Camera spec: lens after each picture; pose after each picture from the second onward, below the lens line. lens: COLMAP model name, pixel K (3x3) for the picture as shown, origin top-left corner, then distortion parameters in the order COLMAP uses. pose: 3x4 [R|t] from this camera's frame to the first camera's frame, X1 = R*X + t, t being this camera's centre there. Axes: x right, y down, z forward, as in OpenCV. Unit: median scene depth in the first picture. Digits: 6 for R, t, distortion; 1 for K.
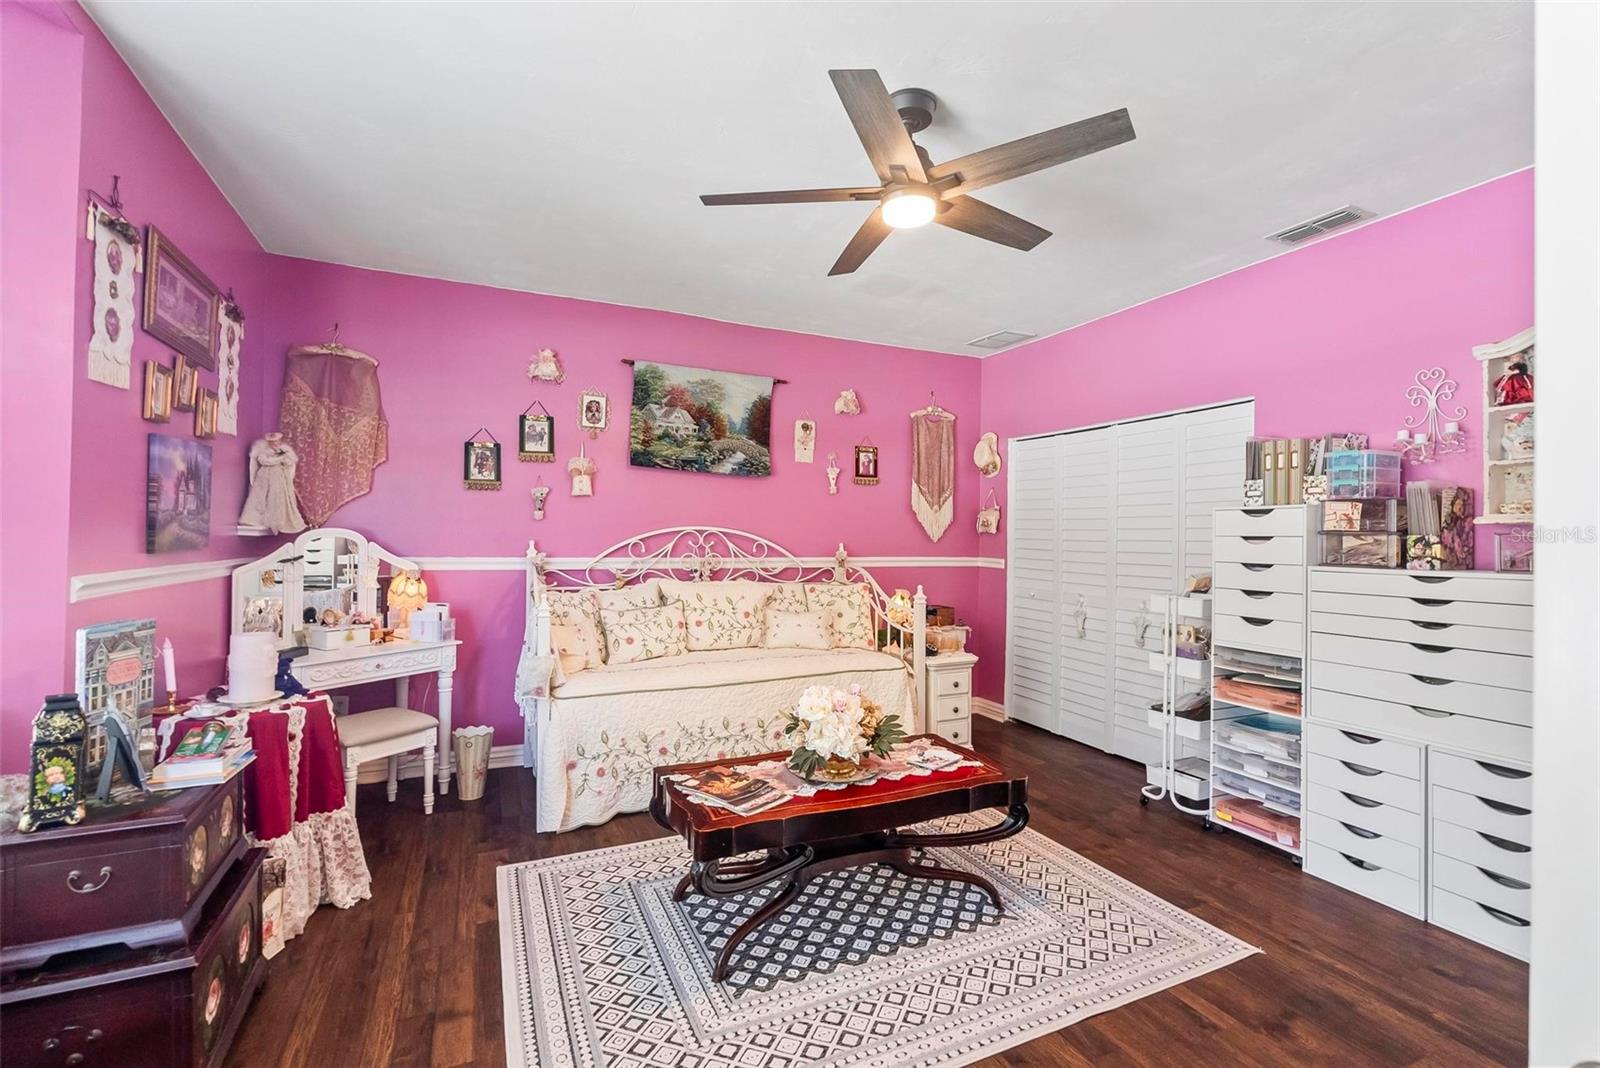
lens RADIAL K [[704.7, 0, 796.0], [0, 704.7, 525.8], [0, 0, 1]] dist [-0.008626, 0.001370]
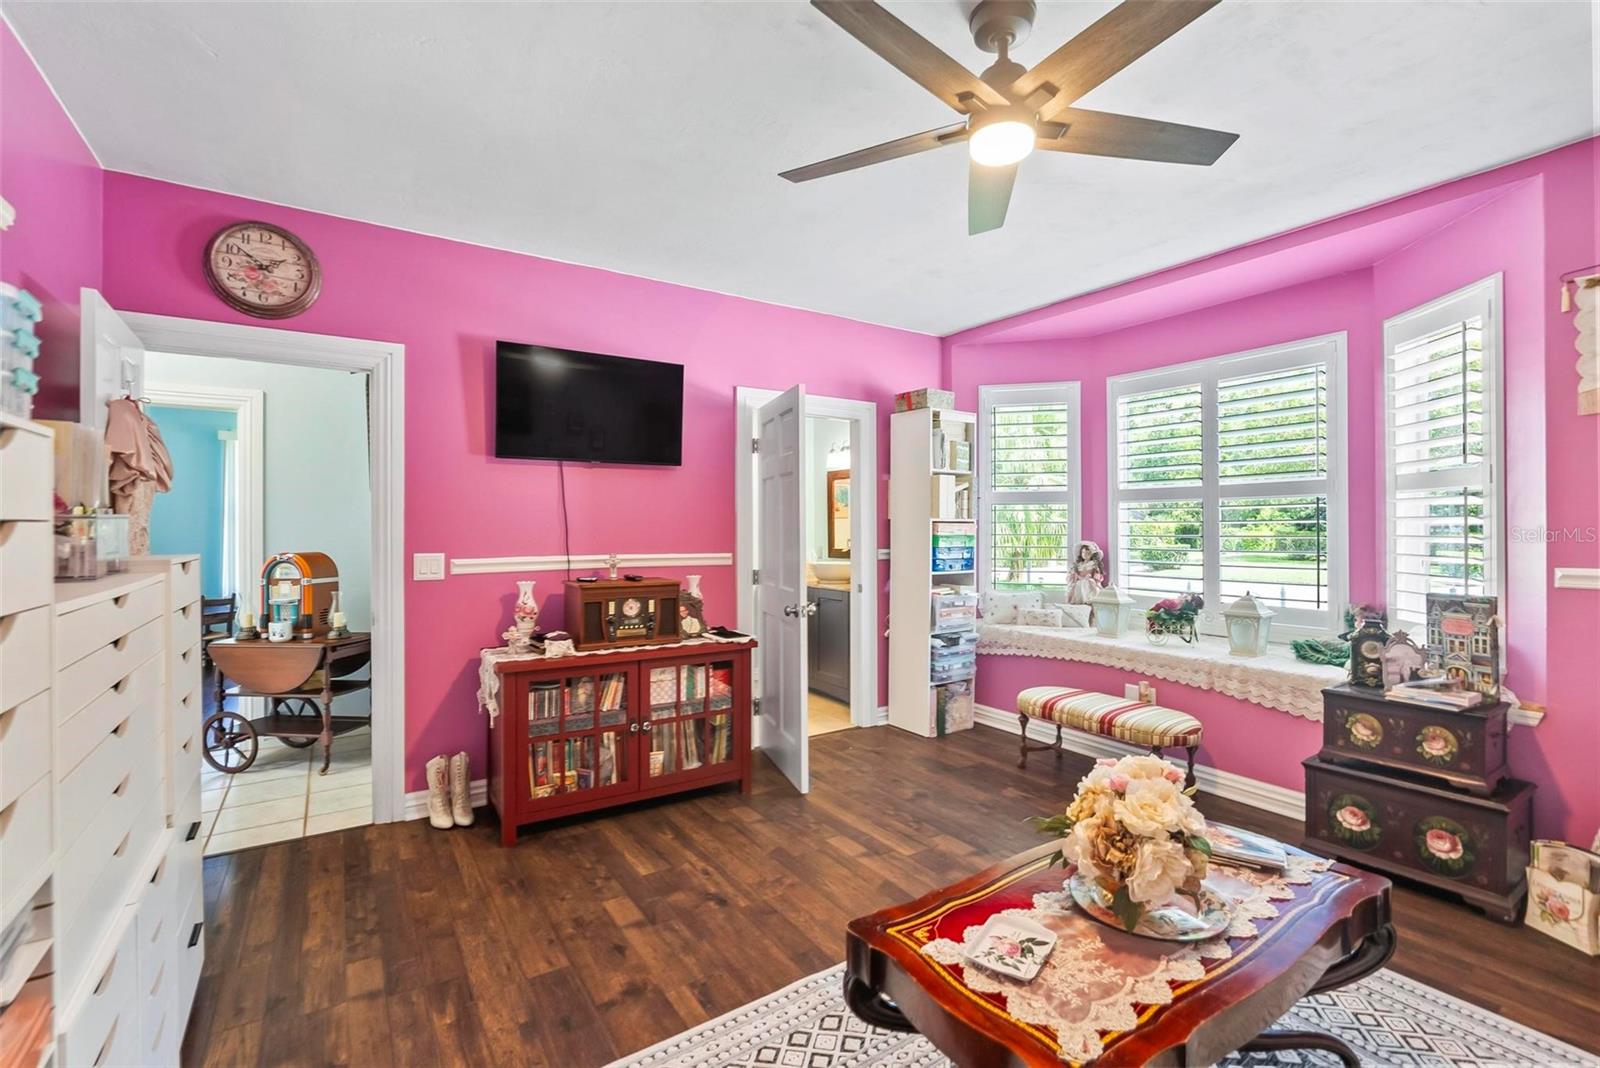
lens RADIAL K [[704.7, 0, 805.1], [0, 704.7, 532.9], [0, 0, 1]] dist [-0.008626, 0.001370]
pose [[-0.984936, -0.009354, -0.172666, 0.344094], [-0.006595, 0.999841, -0.016543, 0.022368], [0.172794, -0.015155, -0.984841, 1.165591]]
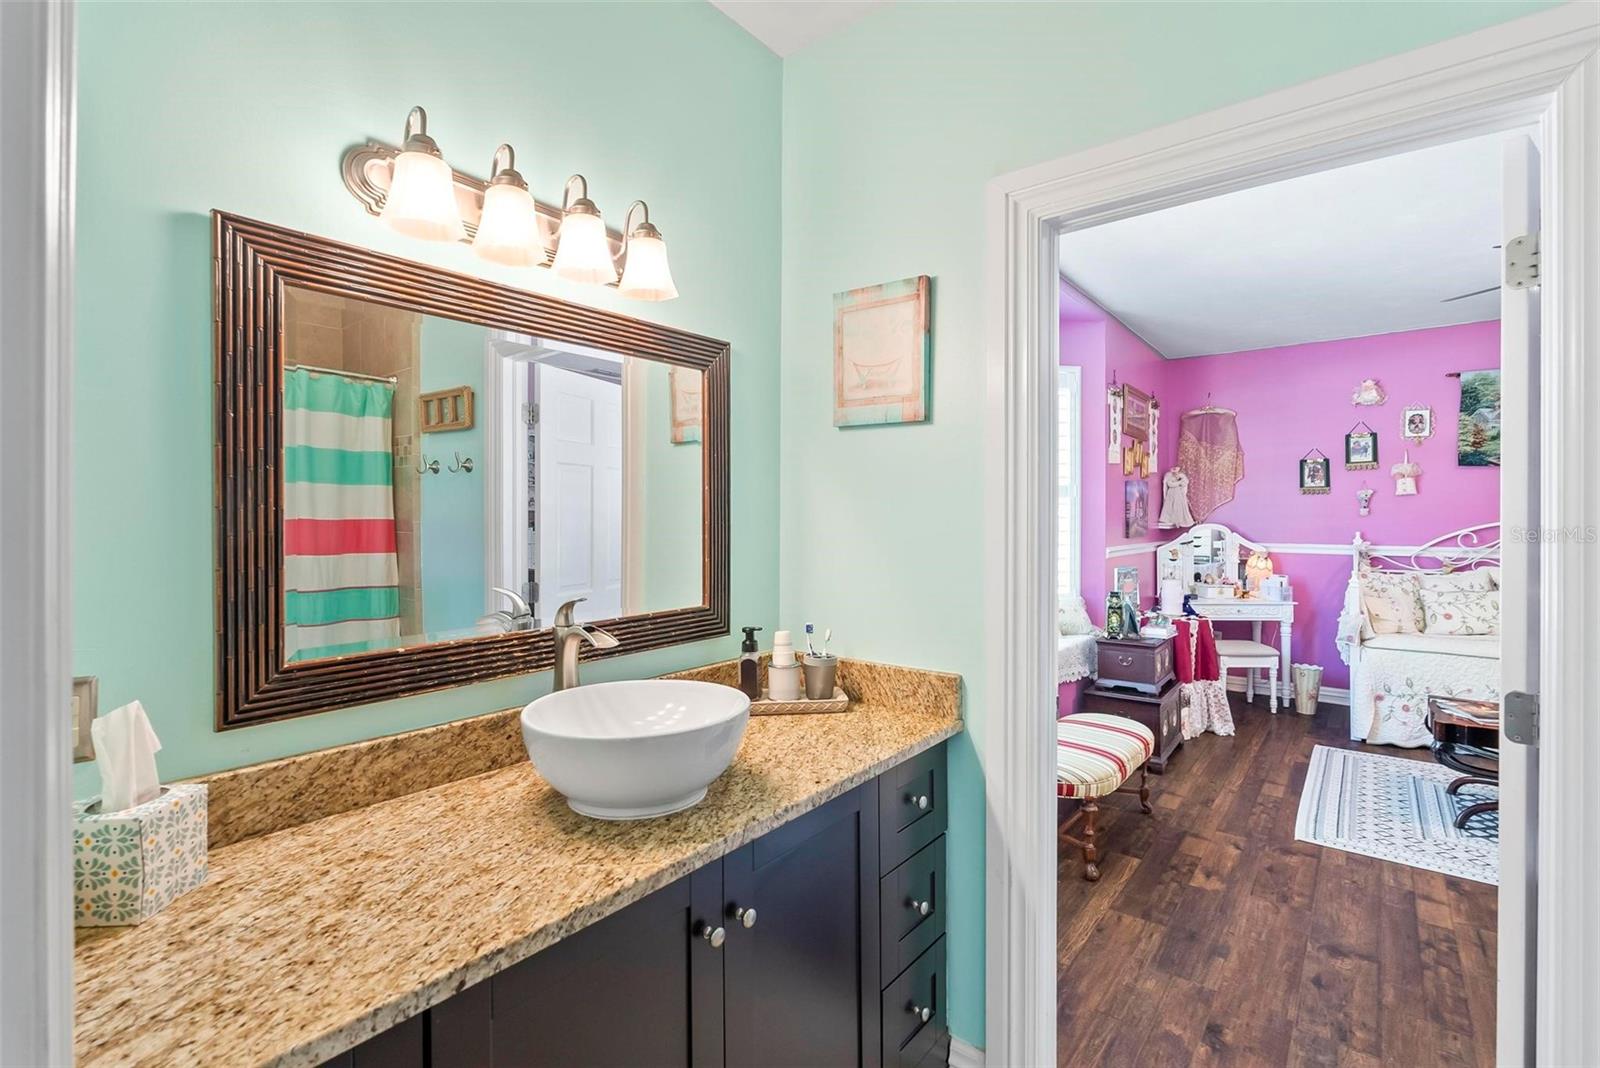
lens RADIAL K [[704.7, 0, 828.1], [0, 704.7, 516.4], [0, 0, 1]] dist [-0.008626, 0.001370]
pose [[0.471578, -0.013198, -0.881725, 0.351492], [0.017509, 0.999831, -0.005601, -0.020399], [0.881650, -0.012796, 0.471730, -0.535977]]
